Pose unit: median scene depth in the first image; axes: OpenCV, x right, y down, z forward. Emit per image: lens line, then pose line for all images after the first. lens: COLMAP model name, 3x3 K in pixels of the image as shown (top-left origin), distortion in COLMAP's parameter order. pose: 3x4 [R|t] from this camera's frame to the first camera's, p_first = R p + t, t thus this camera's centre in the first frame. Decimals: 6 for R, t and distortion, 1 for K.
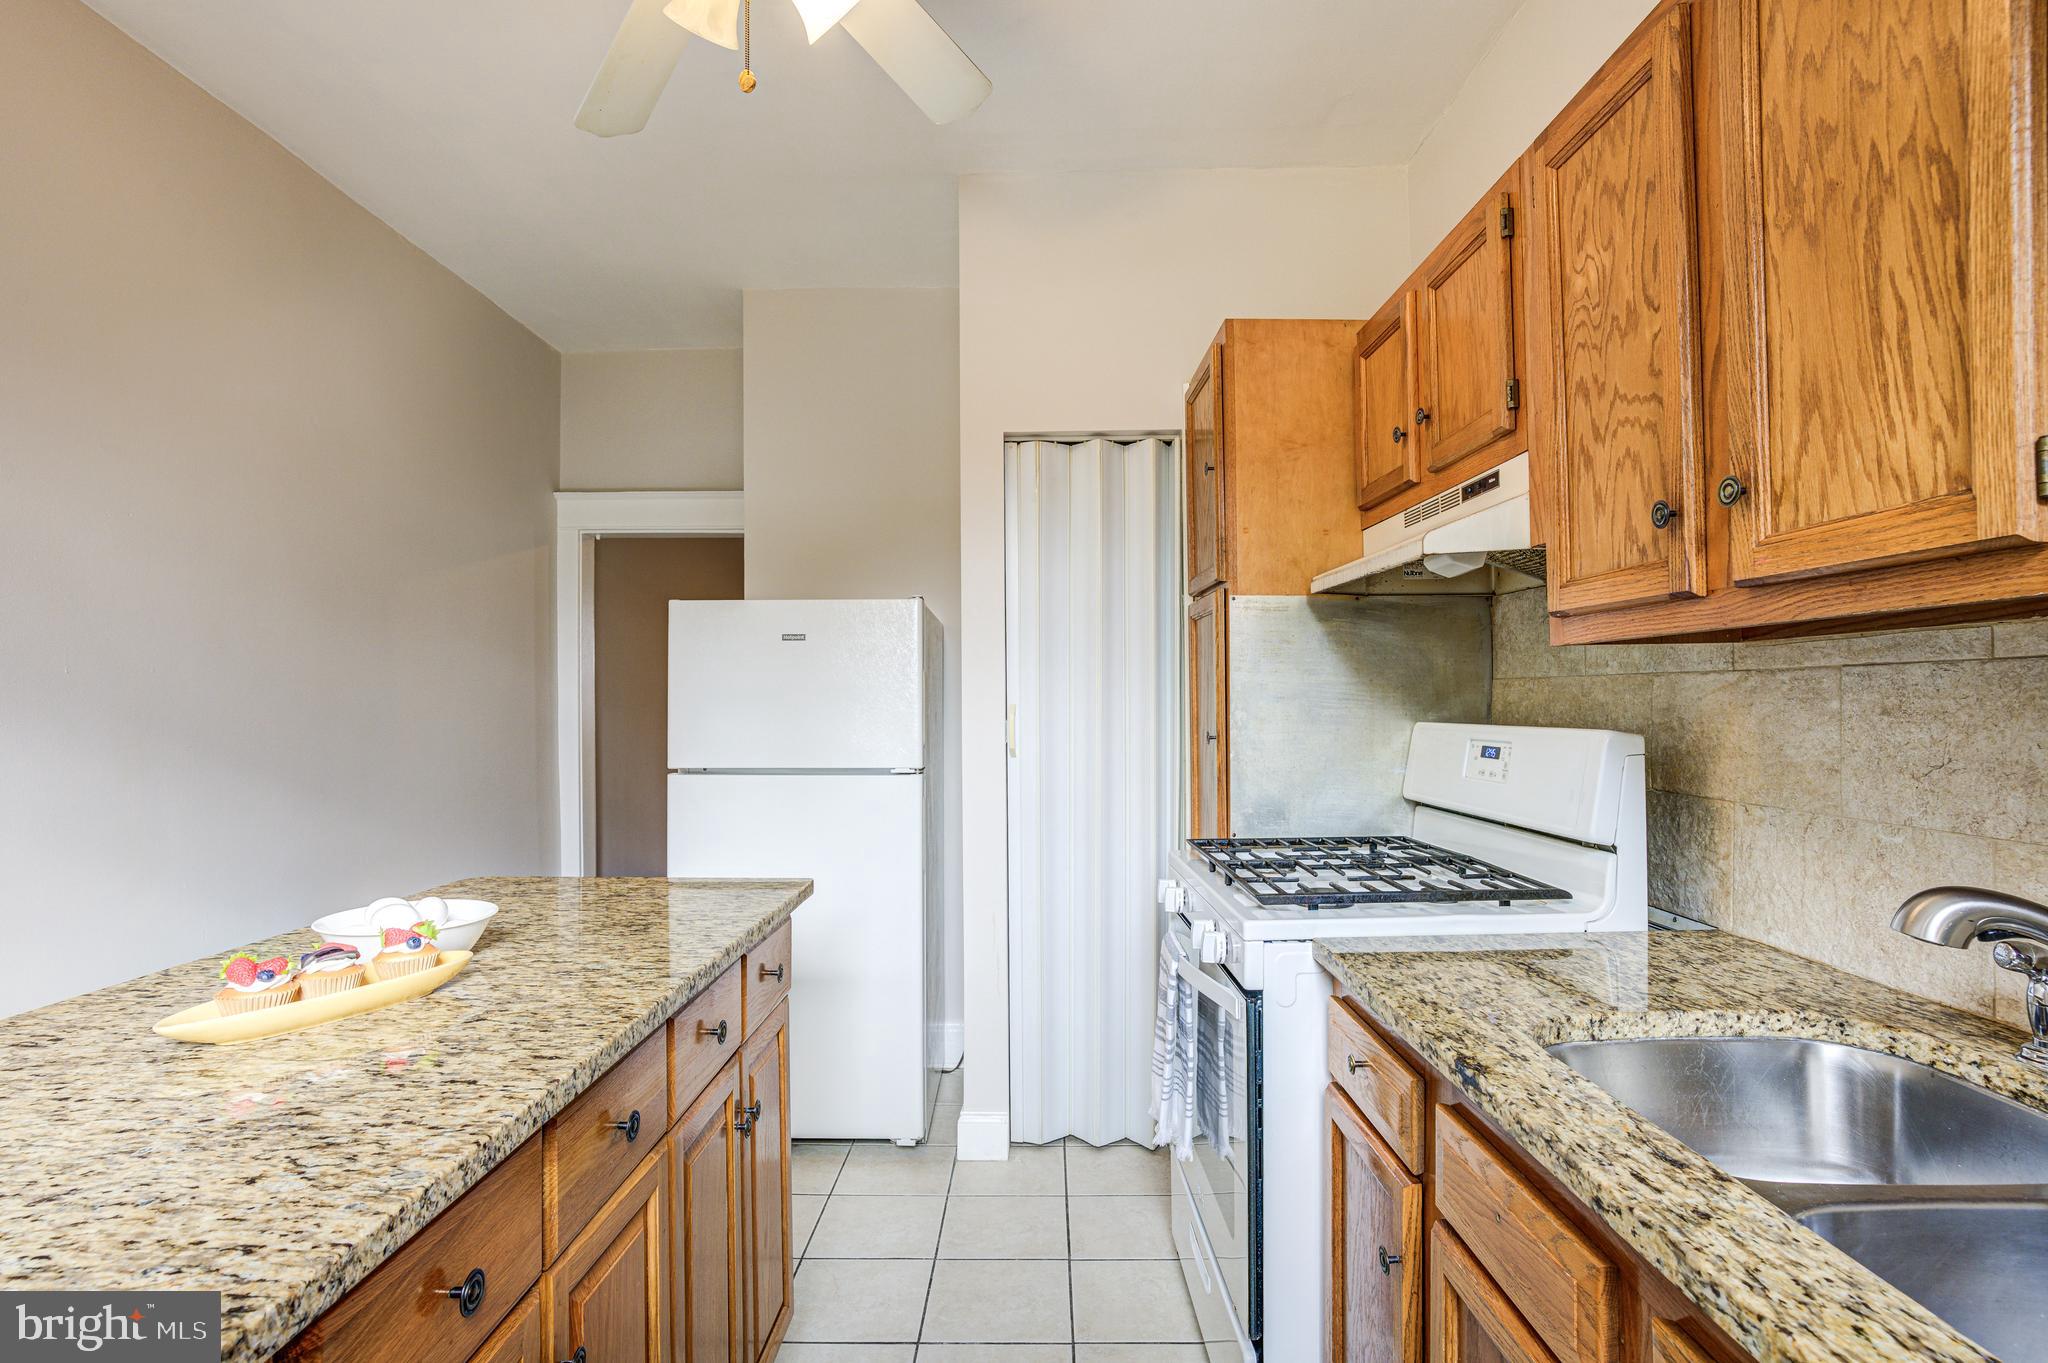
lens RADIAL K [[1004.5, 0, 1017.3], [0, 1004.5, 688.6], [0, 0, 1]] dist [-0.064899, 0.036797]
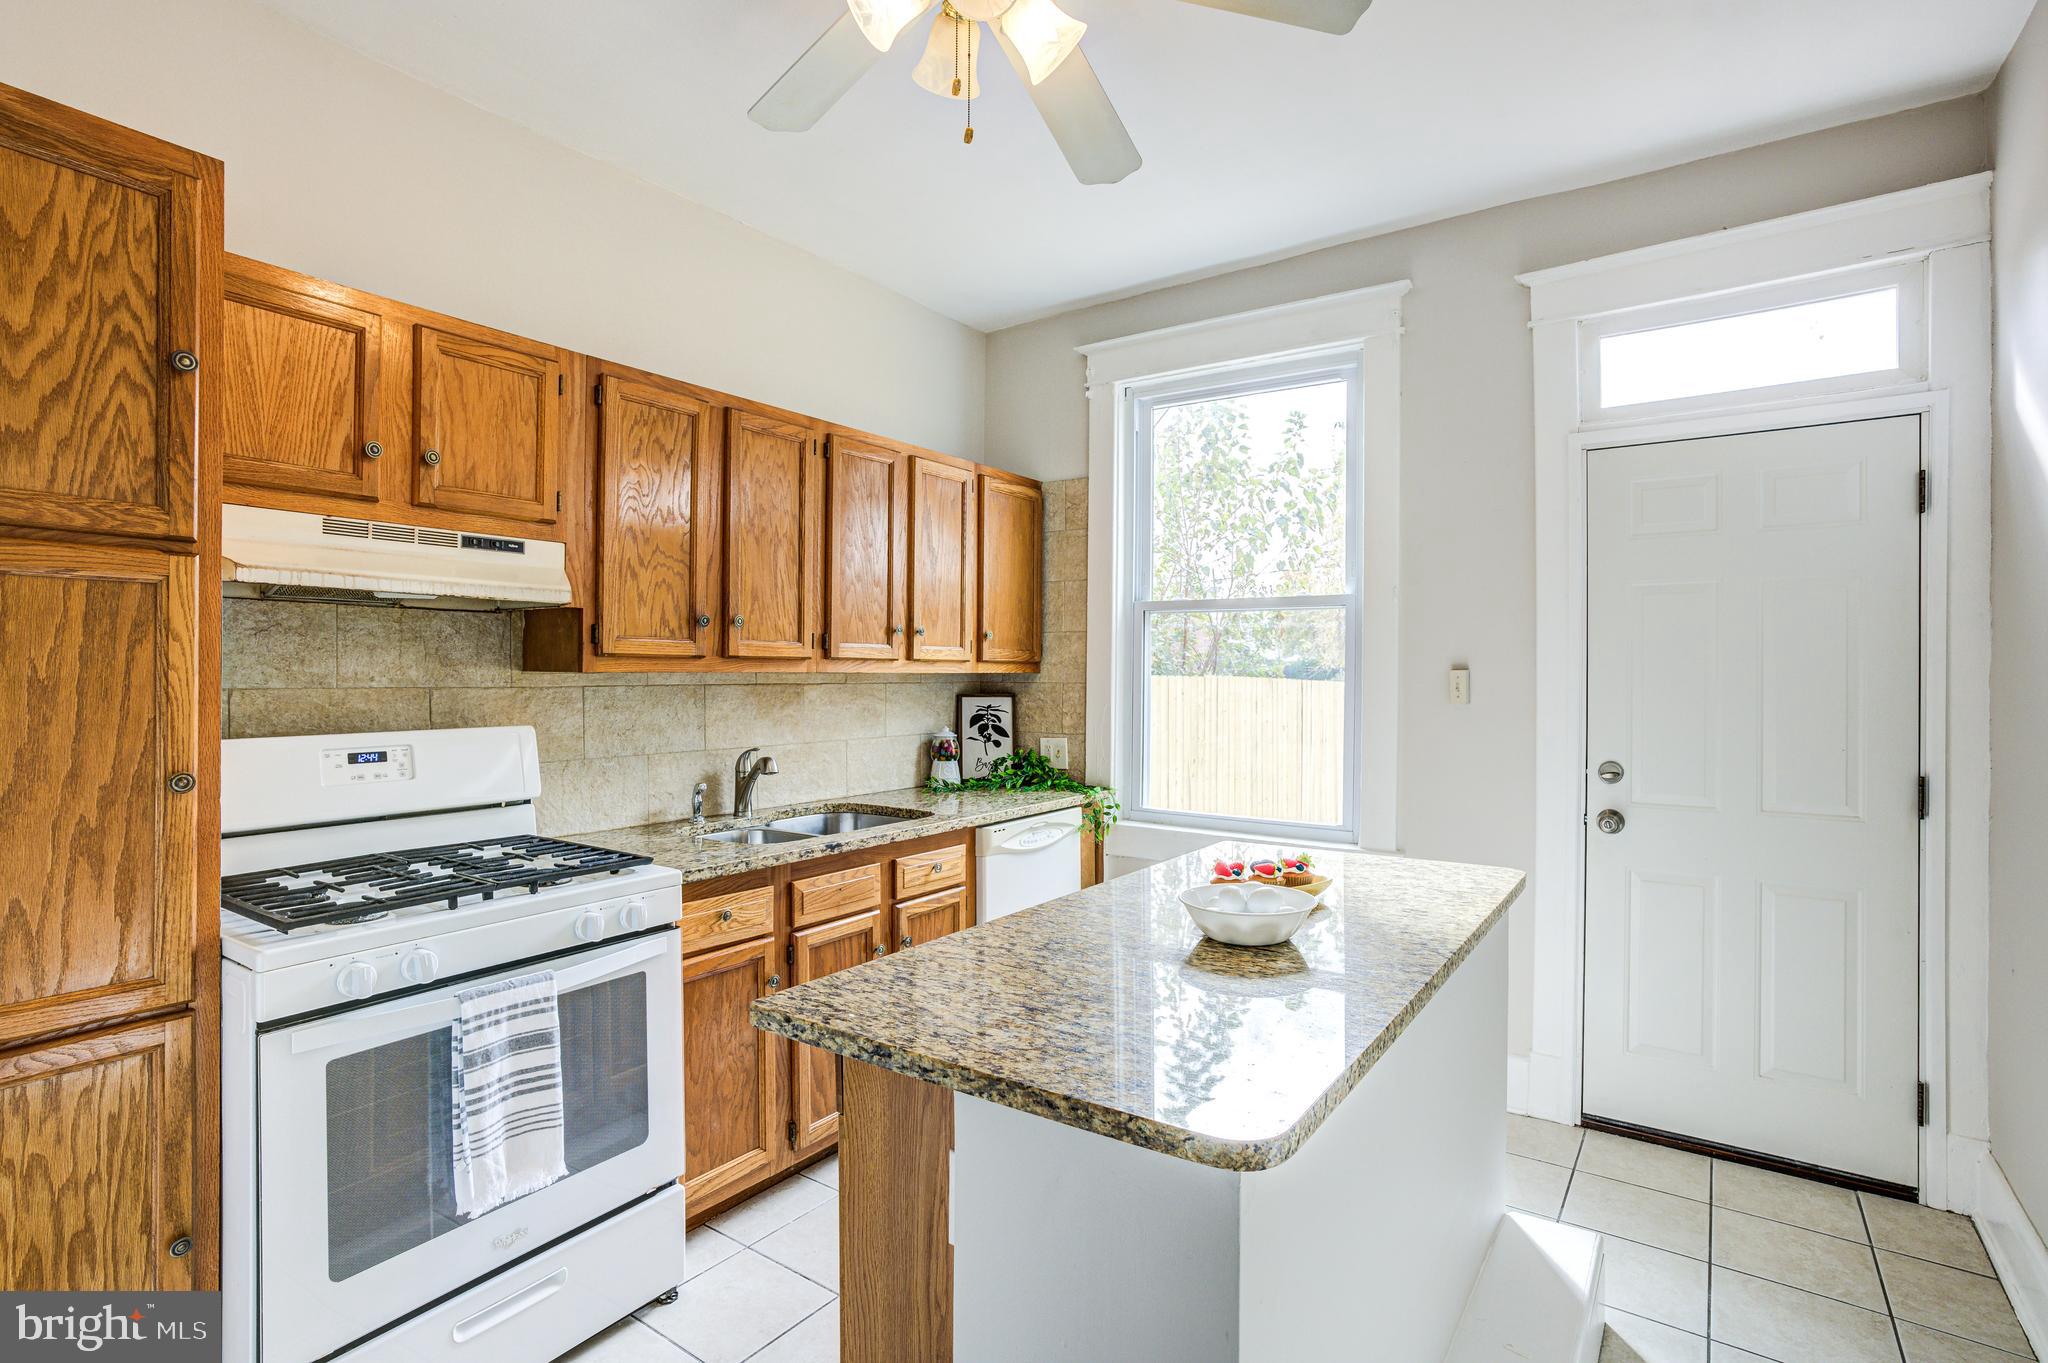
lens RADIAL K [[1004.5, 0, 1019.8], [0, 1004.5, 674.4], [0, 0, 1]] dist [-0.064899, 0.036797]
pose [[-0.823940, 0.005503, 0.566650, -1.098275], [-0.002067, 0.999917, -0.012717, -0.023358], [-0.566673, -0.011649, -0.823860, 2.193302]]
